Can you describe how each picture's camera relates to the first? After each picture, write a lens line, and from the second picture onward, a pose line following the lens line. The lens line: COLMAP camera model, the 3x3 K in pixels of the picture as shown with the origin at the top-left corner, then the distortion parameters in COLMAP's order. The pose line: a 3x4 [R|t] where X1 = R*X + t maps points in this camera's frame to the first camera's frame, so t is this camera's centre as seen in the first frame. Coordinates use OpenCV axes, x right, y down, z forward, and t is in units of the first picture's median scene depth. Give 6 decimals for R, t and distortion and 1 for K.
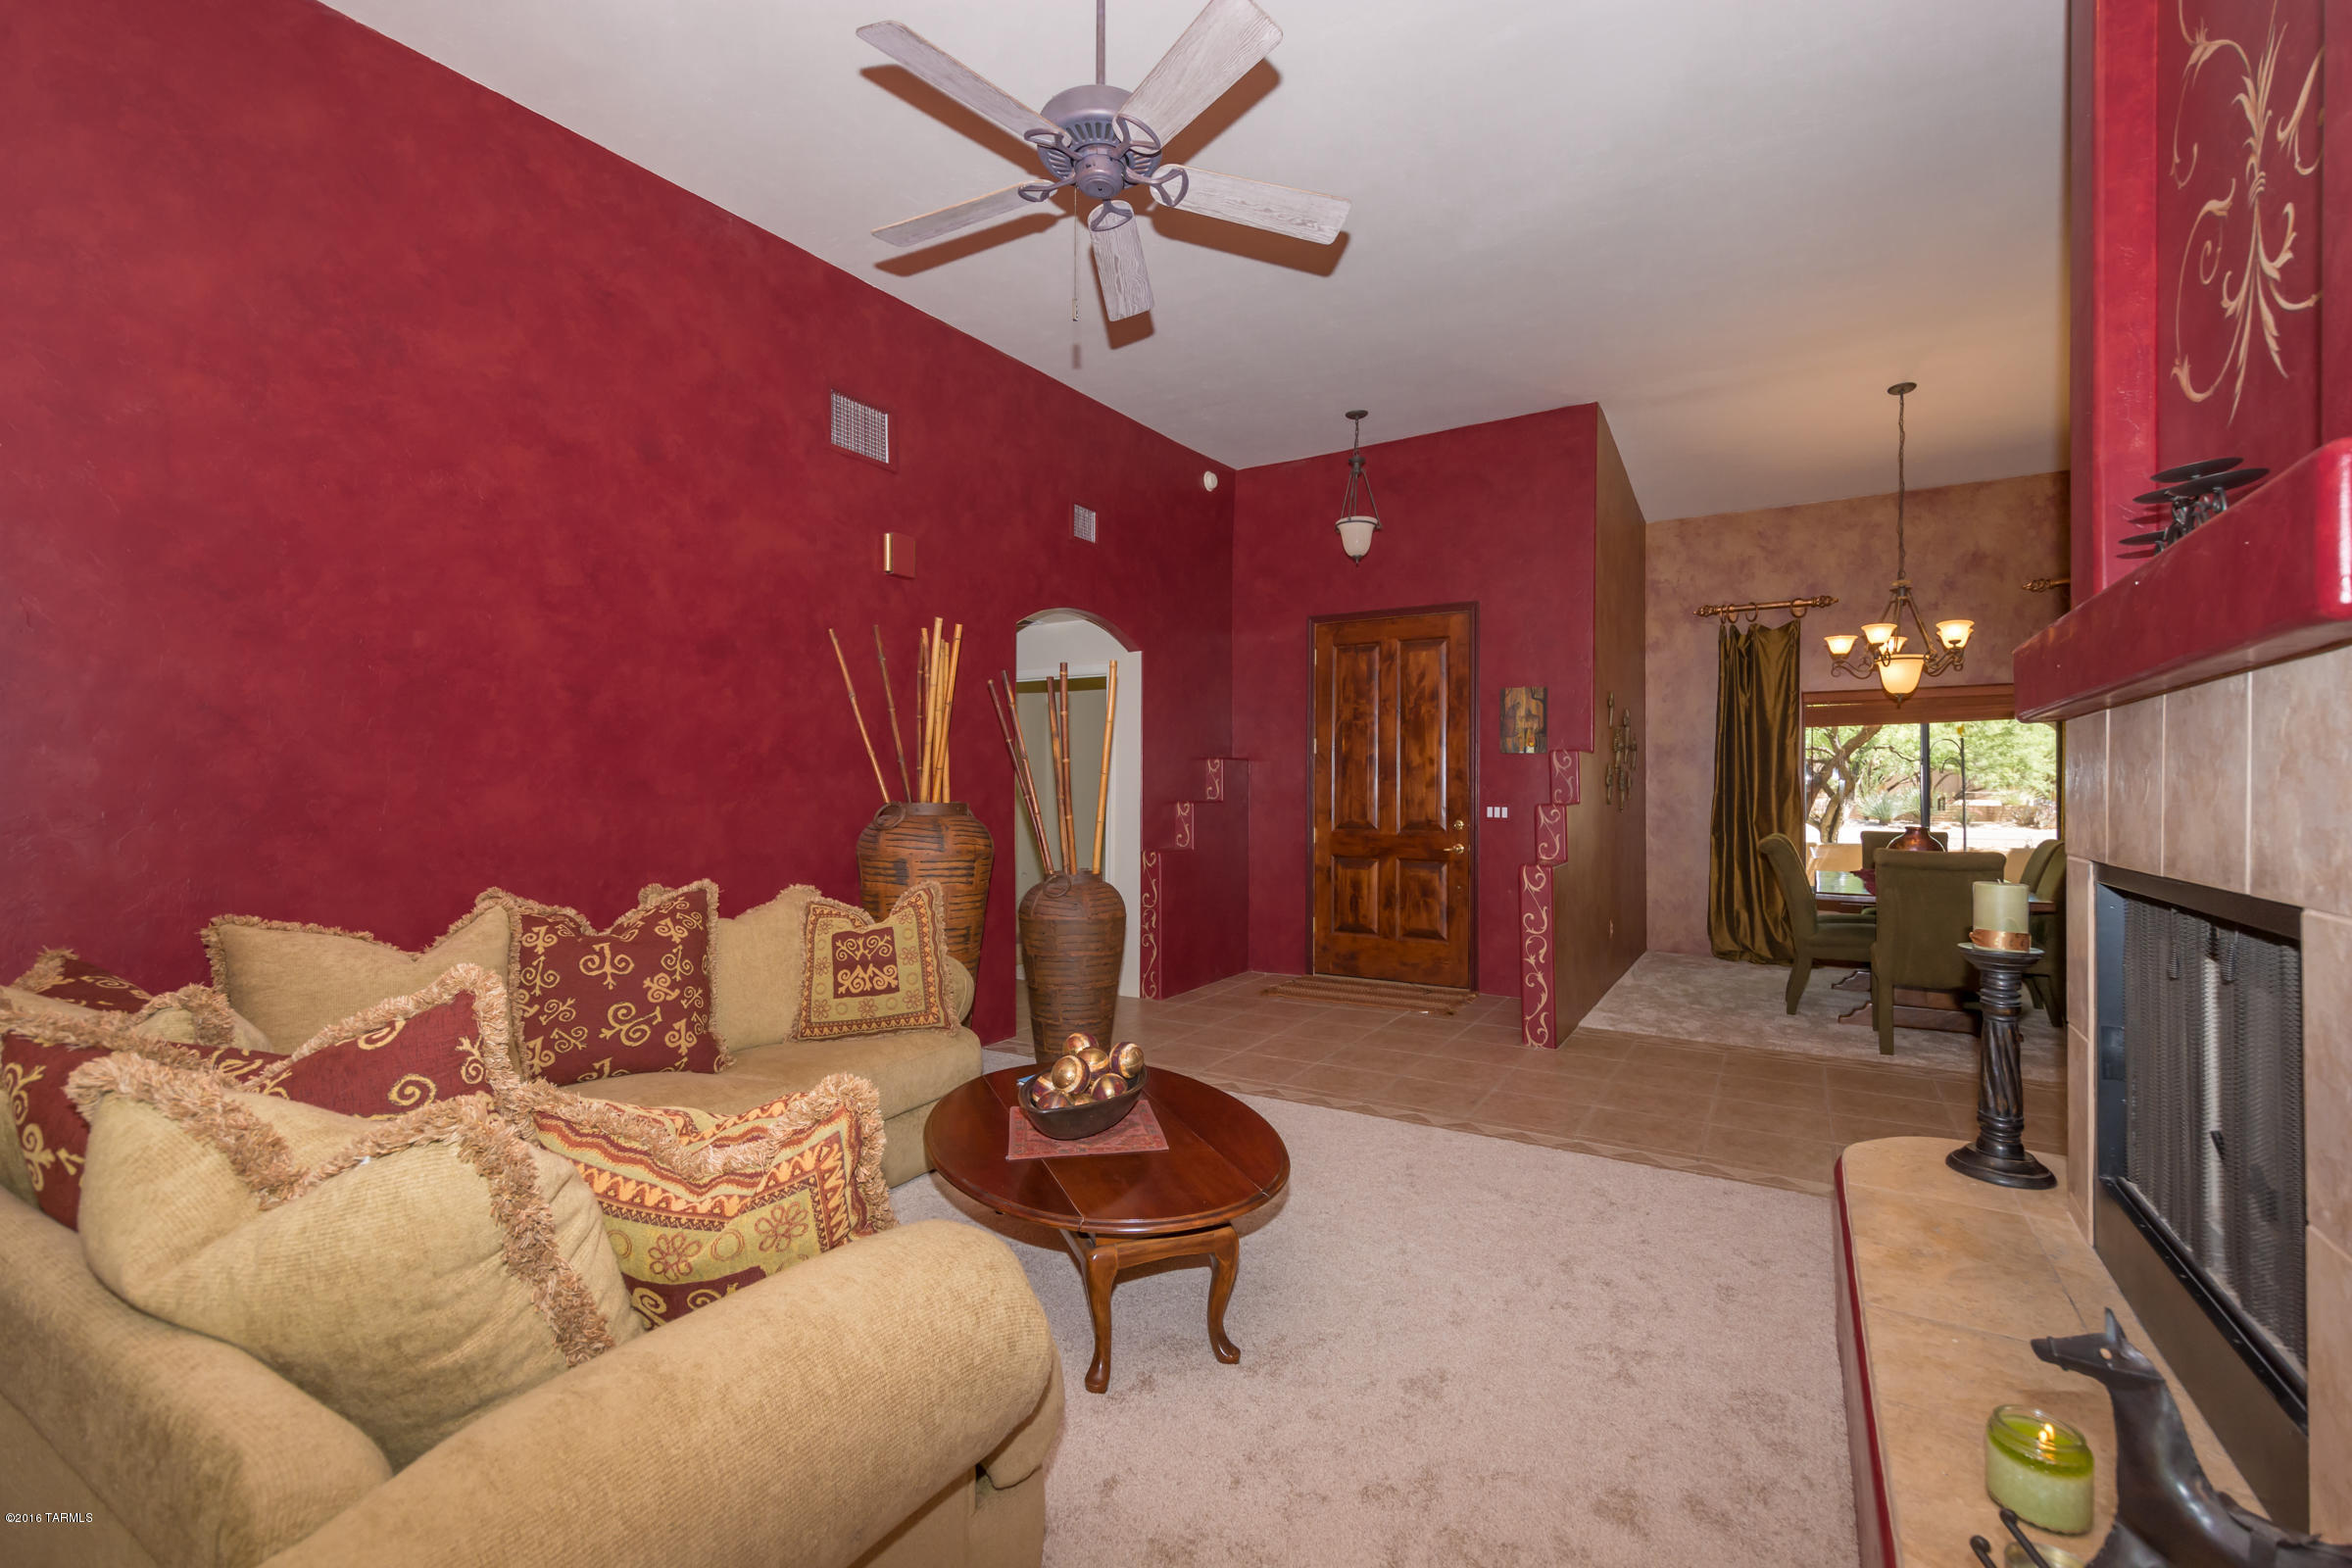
lens RADIAL K [[1030.4, 0, 1183.7], [0, 1030.4, 790.8], [0, 0, 1]] dist [0.013465, -0.002534]
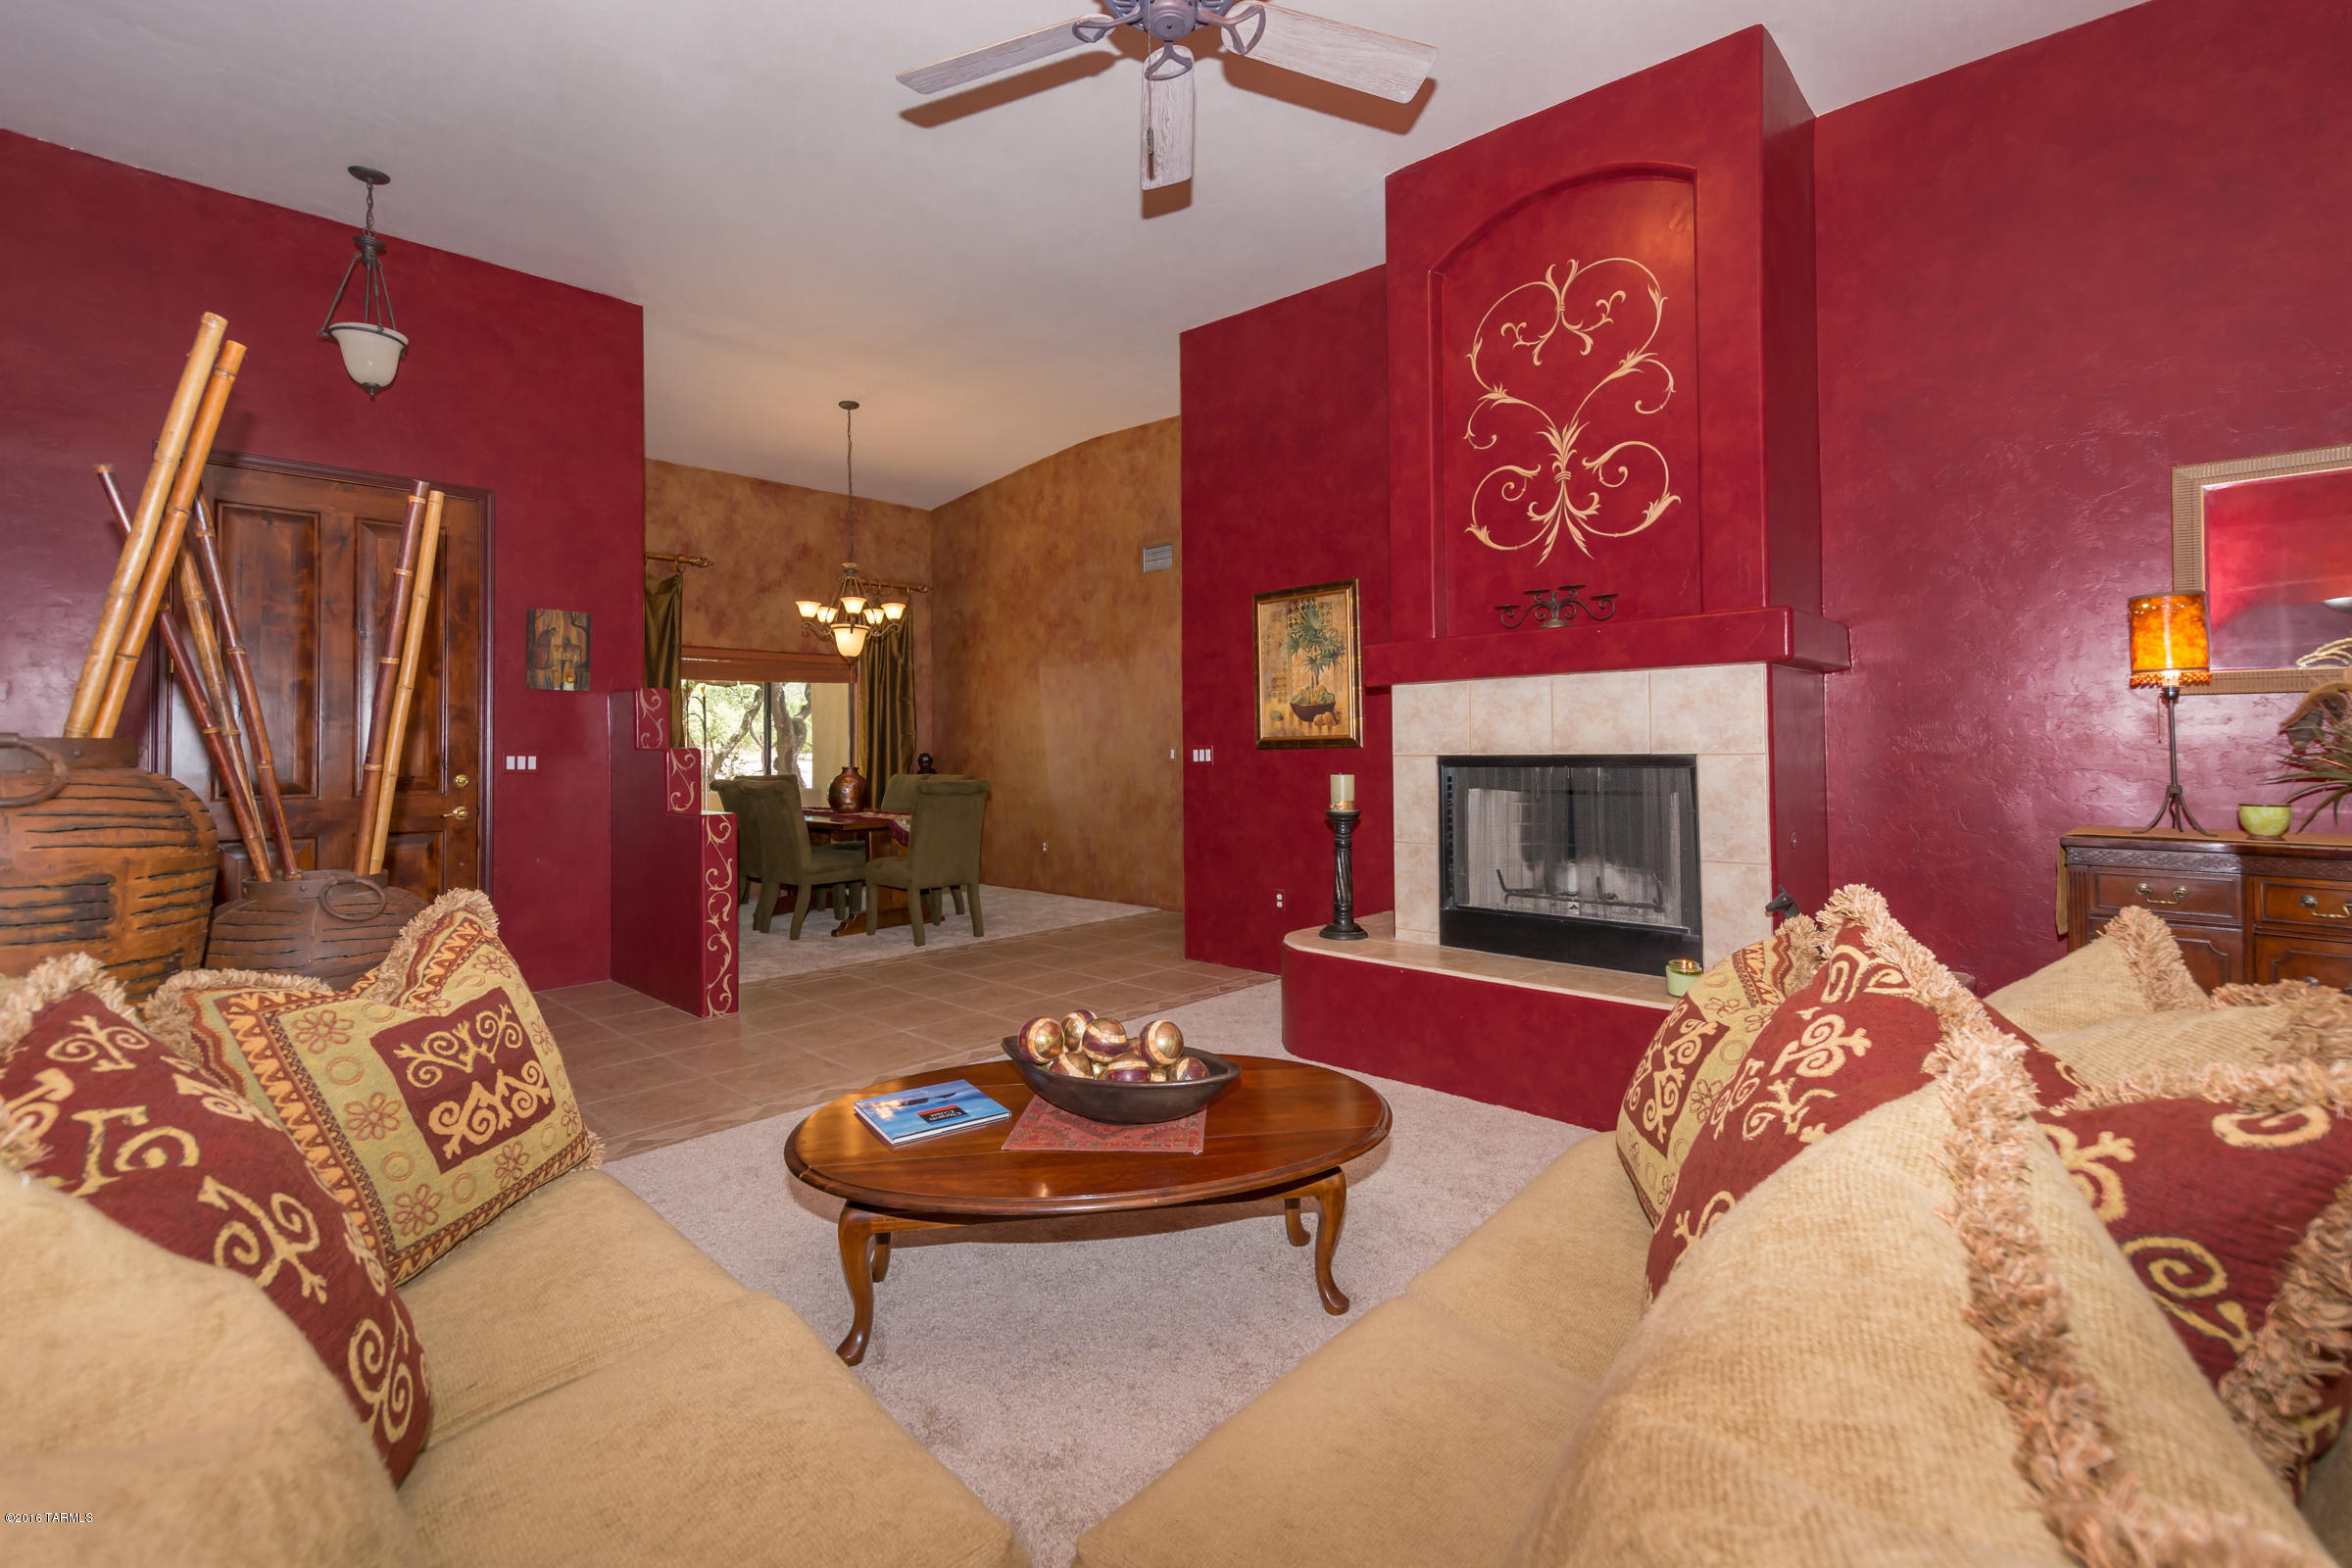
lens RADIAL K [[1030.4, 0, 1224.1], [0, 1030.4, 729.1], [0, 0, 1]] dist [0.013465, -0.002534]
pose [[0.201724, 0.011675, 0.979373, -0.451418], [0.011759, 0.999828, -0.014341, 0.015586], [-0.979372, 0.014410, 0.201552, 0.377229]]
